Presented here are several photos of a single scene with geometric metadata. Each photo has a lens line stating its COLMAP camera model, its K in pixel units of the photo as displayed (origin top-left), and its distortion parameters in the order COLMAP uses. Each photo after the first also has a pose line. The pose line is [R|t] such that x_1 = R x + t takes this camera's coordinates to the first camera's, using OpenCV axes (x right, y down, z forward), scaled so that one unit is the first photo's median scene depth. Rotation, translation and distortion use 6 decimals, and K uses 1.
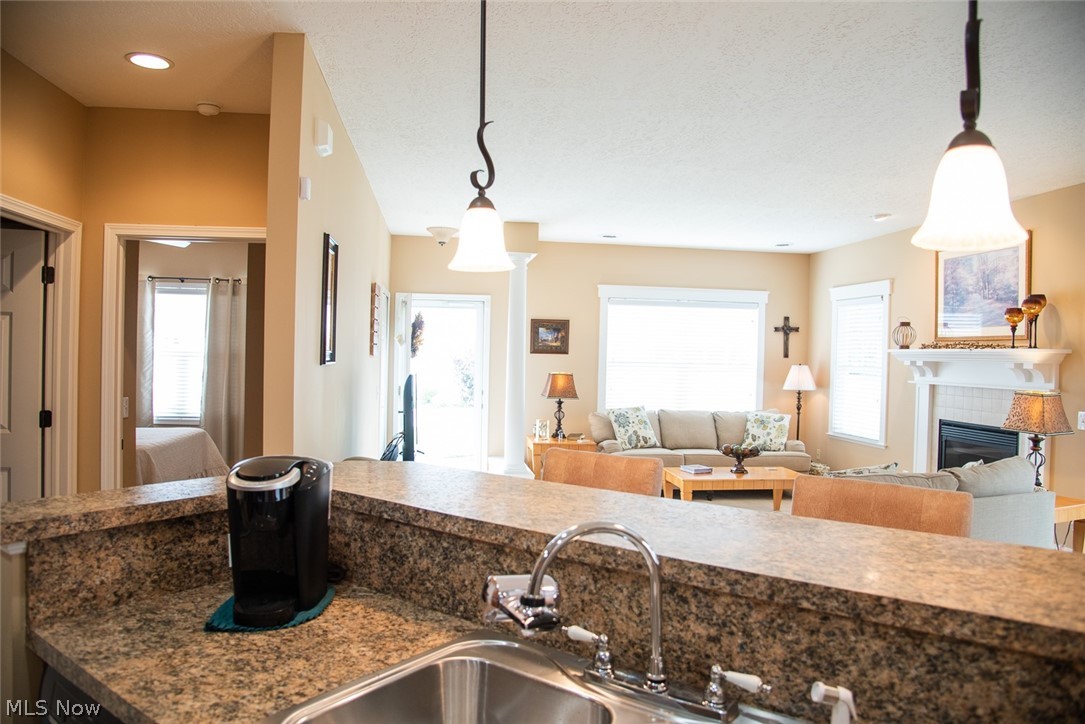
lens RADIAL K [[743.3, 0, 540.5], [0, 743.3, 363.8], [0, 0, 1]] dist [-0.115020, 0.071794]
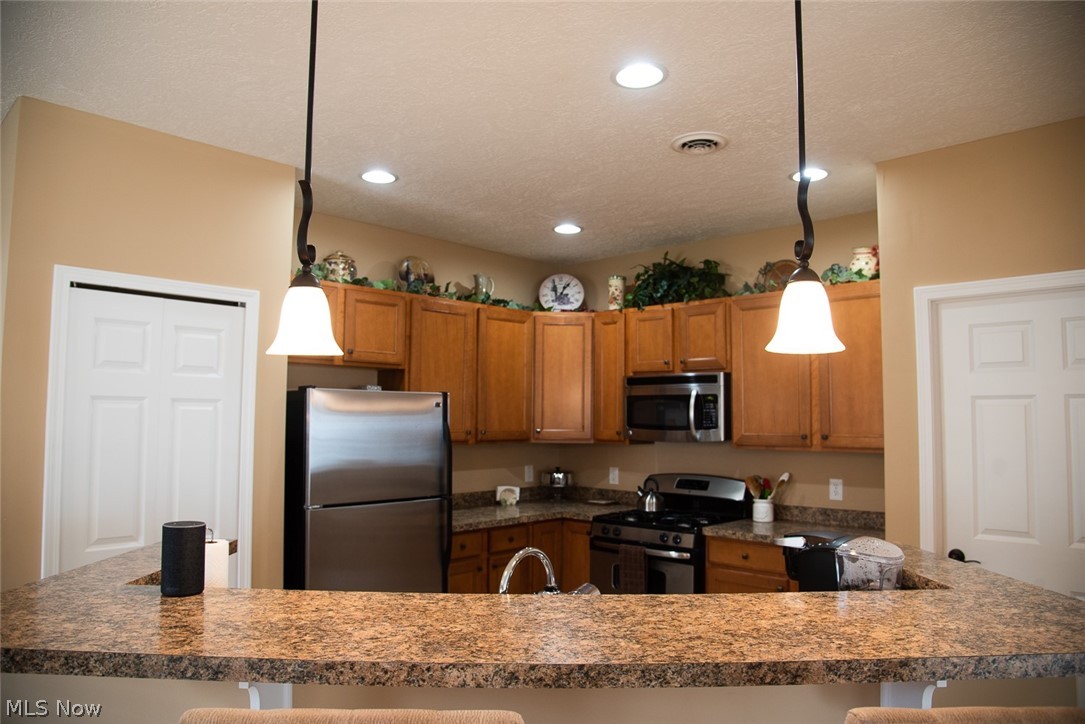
lens RADIAL K [[743.3, 0, 540.5], [0, 743.3, 363.8], [0, 0, 1]] dist [-0.115020, 0.071794]
pose [[-0.791594, -0.043314, -0.609510, 0.115773], [-0.013111, 0.998459, -0.053926, 0.028672], [0.610907, -0.034697, -0.790942, 0.725051]]
